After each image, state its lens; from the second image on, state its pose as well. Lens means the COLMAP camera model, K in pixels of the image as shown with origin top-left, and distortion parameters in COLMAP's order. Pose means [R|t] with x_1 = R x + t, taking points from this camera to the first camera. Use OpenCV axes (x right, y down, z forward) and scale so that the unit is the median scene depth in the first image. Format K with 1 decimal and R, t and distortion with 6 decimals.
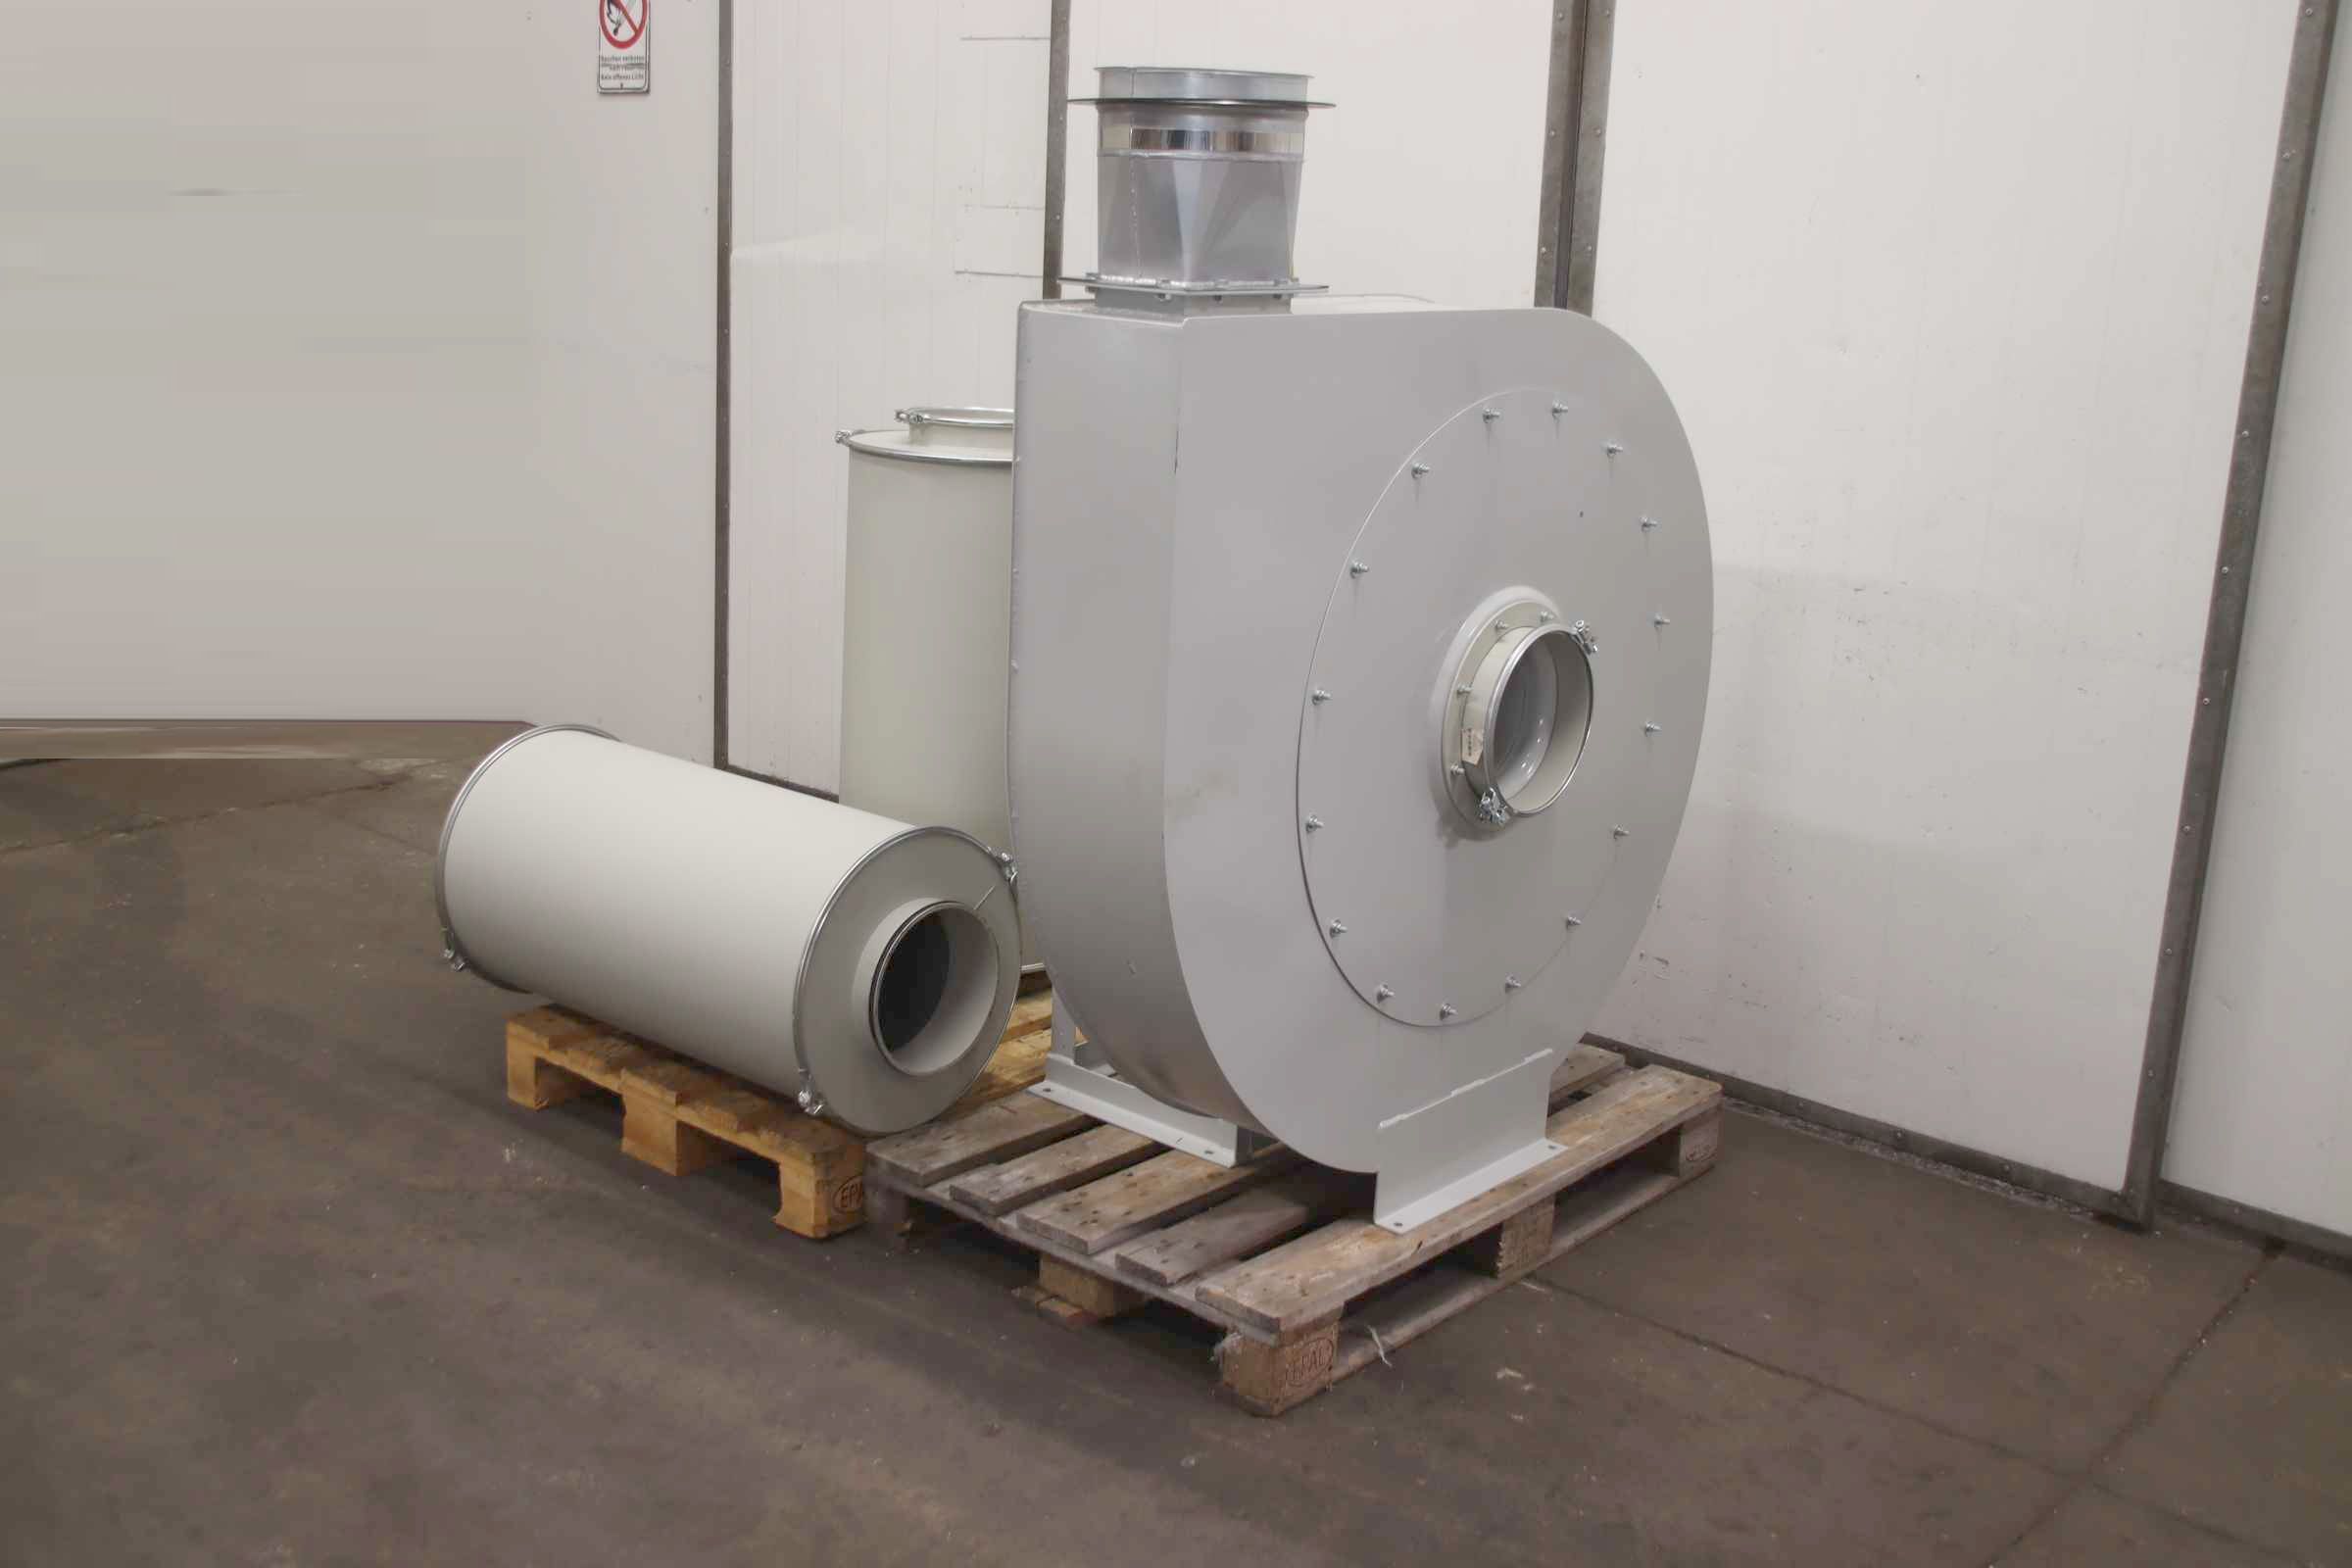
lens RADIAL K [[2419.7, 0, 1173.7], [0, 2419.7, 825.7], [0, 0, 1]] dist [-0.115023, 0.190473]
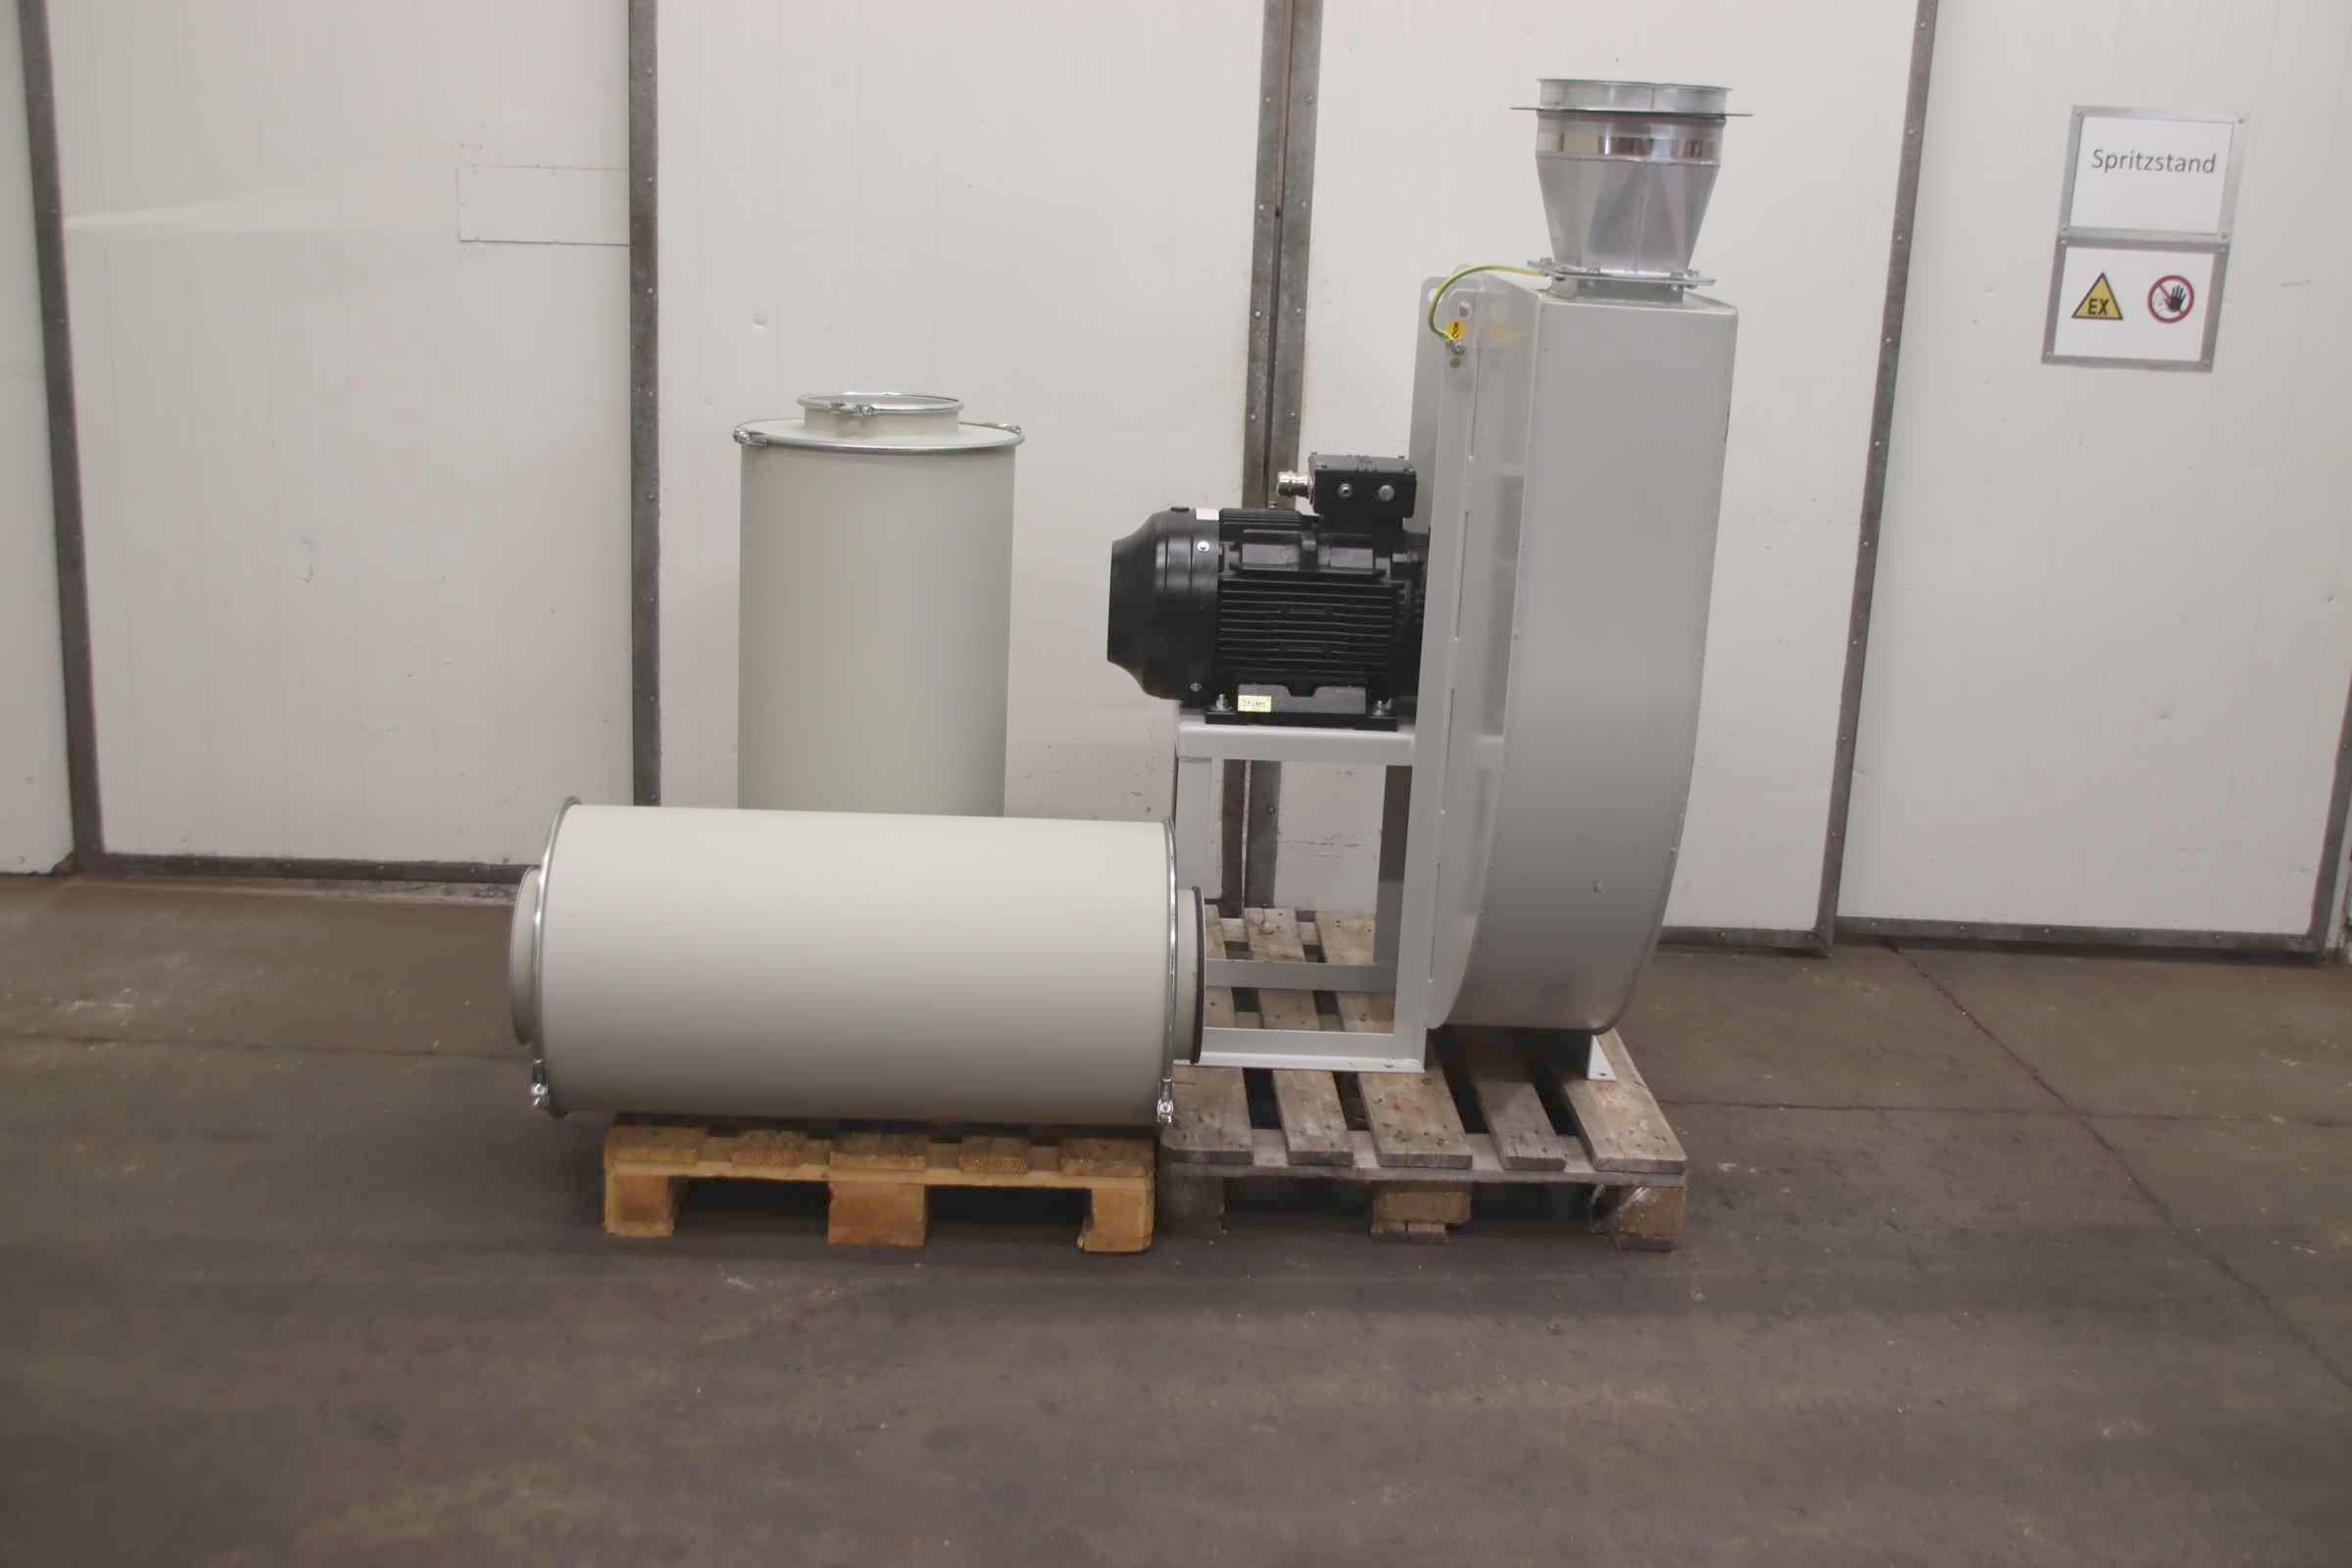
lens RADIAL K [[2517.6, 0, 1180.1], [0, 2517.6, 821.2], [0, 0, 1]] dist [-0.115598, 0.266217]
pose [[0.738023, -0.186470, 0.648499, -0.787546], [0.163228, 0.981852, 0.096561, -0.099172], [-0.654735, 0.034589, 0.755066, 0.216547]]
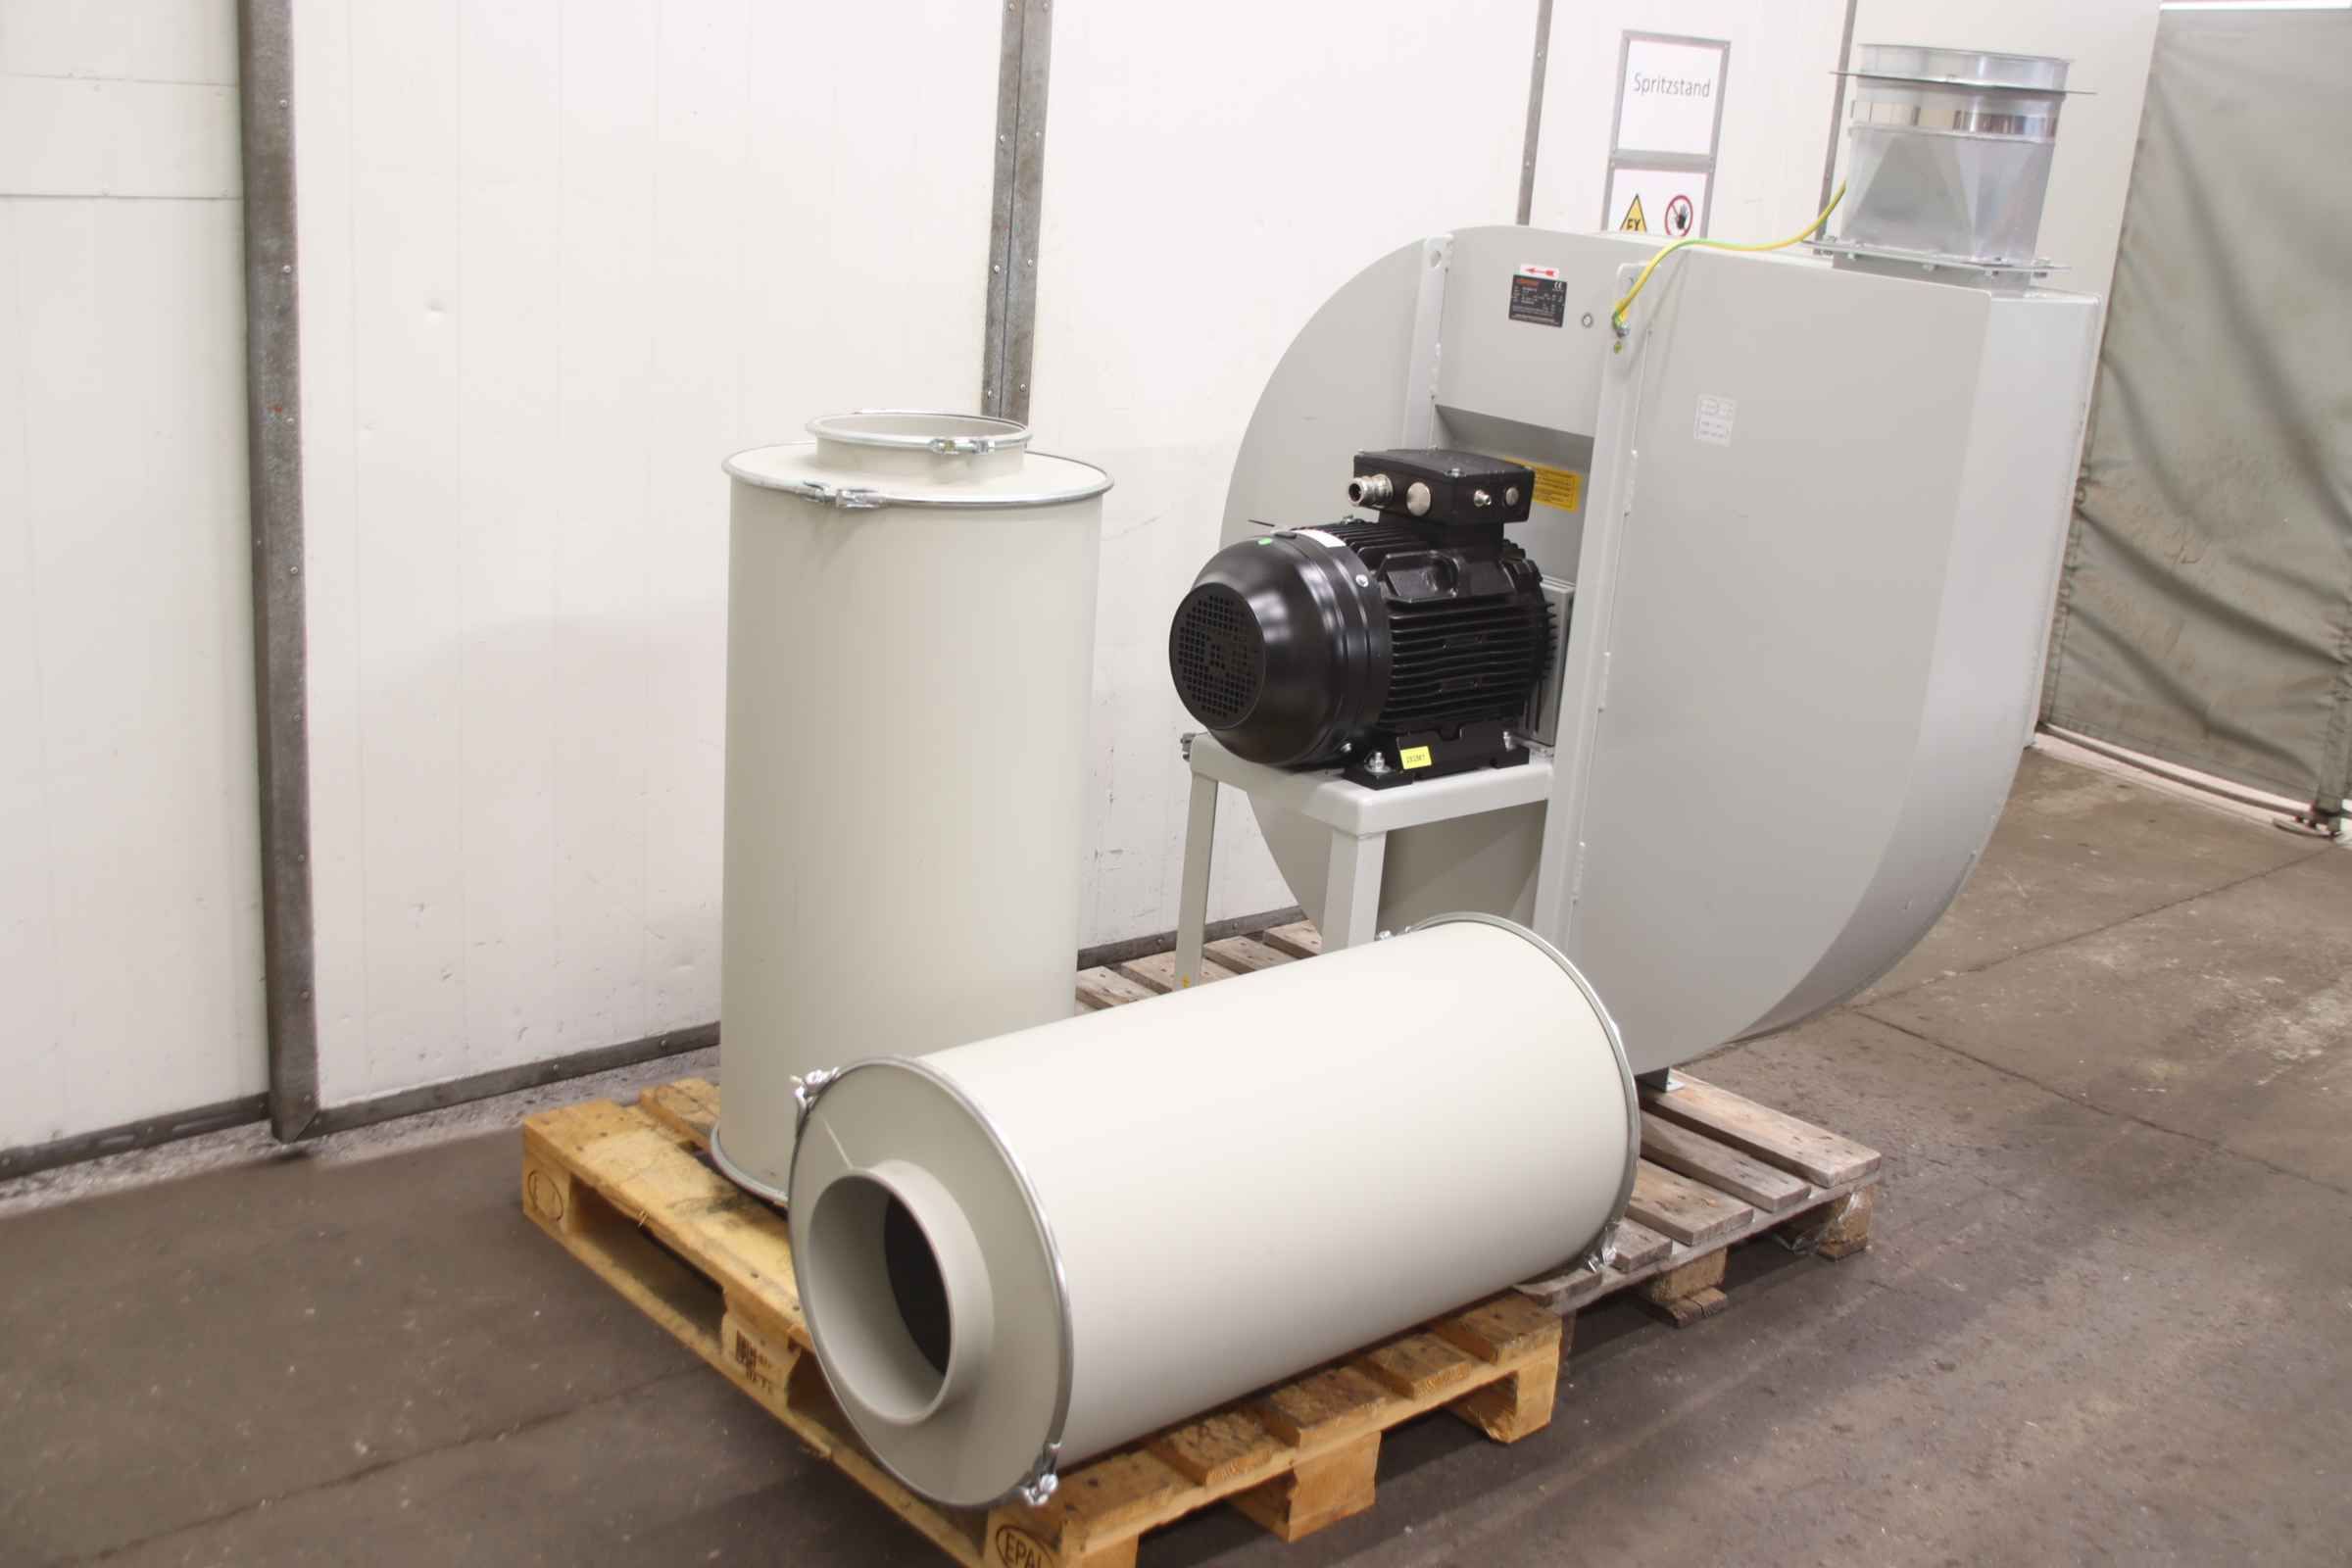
lens RADIAL K [[2517.6, 0, 1180.1], [0, 2517.6, 821.2], [0, 0, 1]] dist [-0.115598, 0.266217]
pose [[0.140387, -0.315783, 0.938388, -0.940447], [0.192168, 0.938442, 0.287052, -0.306121], [-0.971269, 0.140030, 0.192428, 0.951147]]
